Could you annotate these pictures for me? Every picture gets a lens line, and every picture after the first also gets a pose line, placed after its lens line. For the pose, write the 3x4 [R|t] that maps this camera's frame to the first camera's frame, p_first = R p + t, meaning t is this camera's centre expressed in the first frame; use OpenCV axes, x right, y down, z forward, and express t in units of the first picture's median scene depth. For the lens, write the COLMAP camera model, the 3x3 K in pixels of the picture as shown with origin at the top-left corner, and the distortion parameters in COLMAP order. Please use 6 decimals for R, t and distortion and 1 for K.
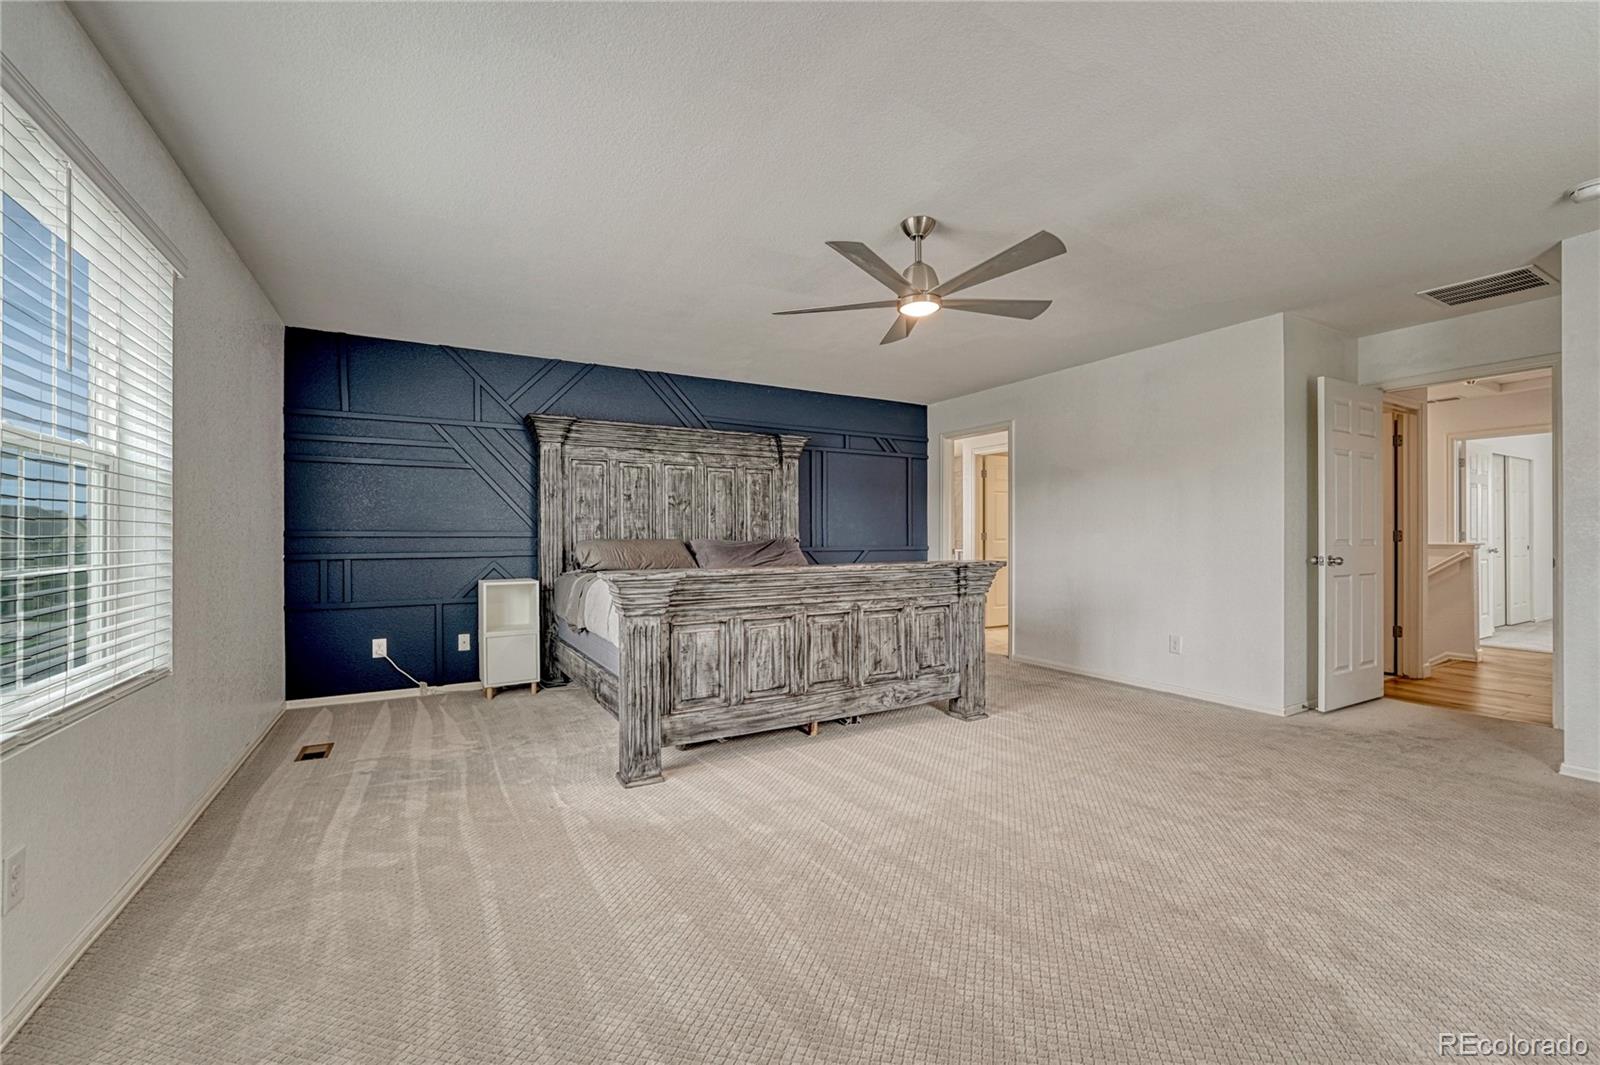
lens RADIAL K [[658.0, 0, 793.9], [0, 658.0, 537.6], [0, 0, 1]] dist [-0.001149, -0.000056]
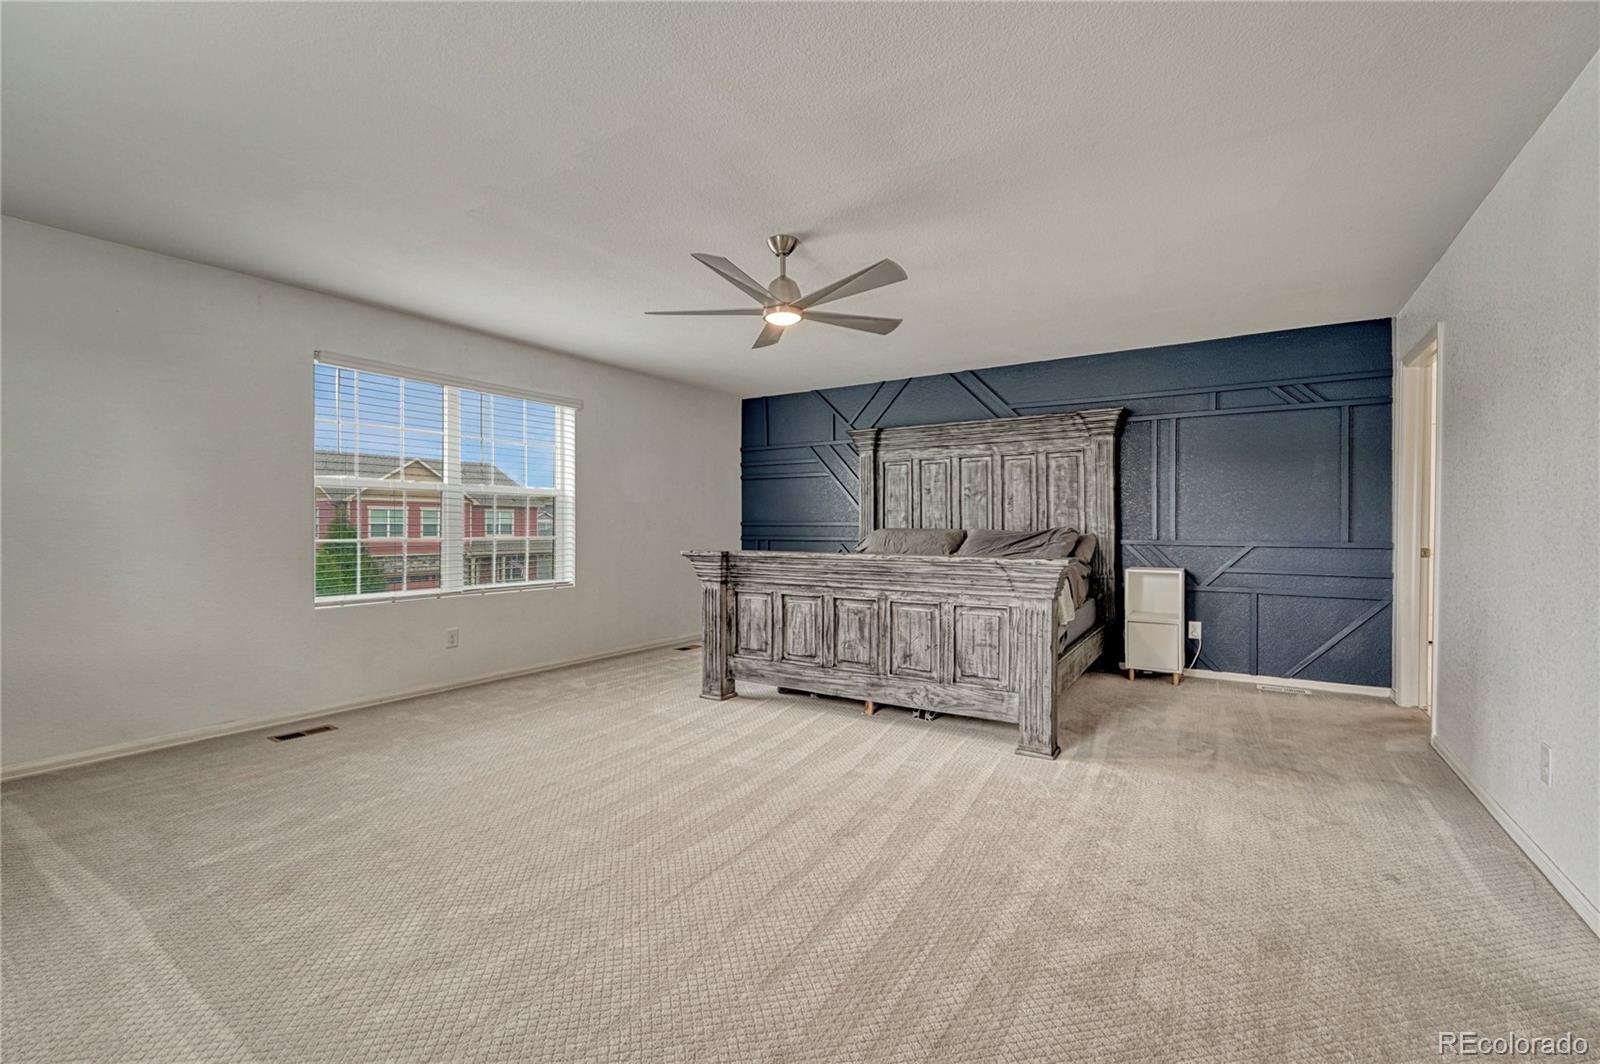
lens RADIAL K [[658.0, 0, 794.3], [0, 658.0, 527.7], [0, 0, 1]] dist [-0.001149, -0.000056]
pose [[0.466551, 0.005866, -0.884475, 0.913230], [-0.003893, 0.999982, 0.004578, -0.004287], [0.884486, 0.001307, 0.466565, 0.398059]]
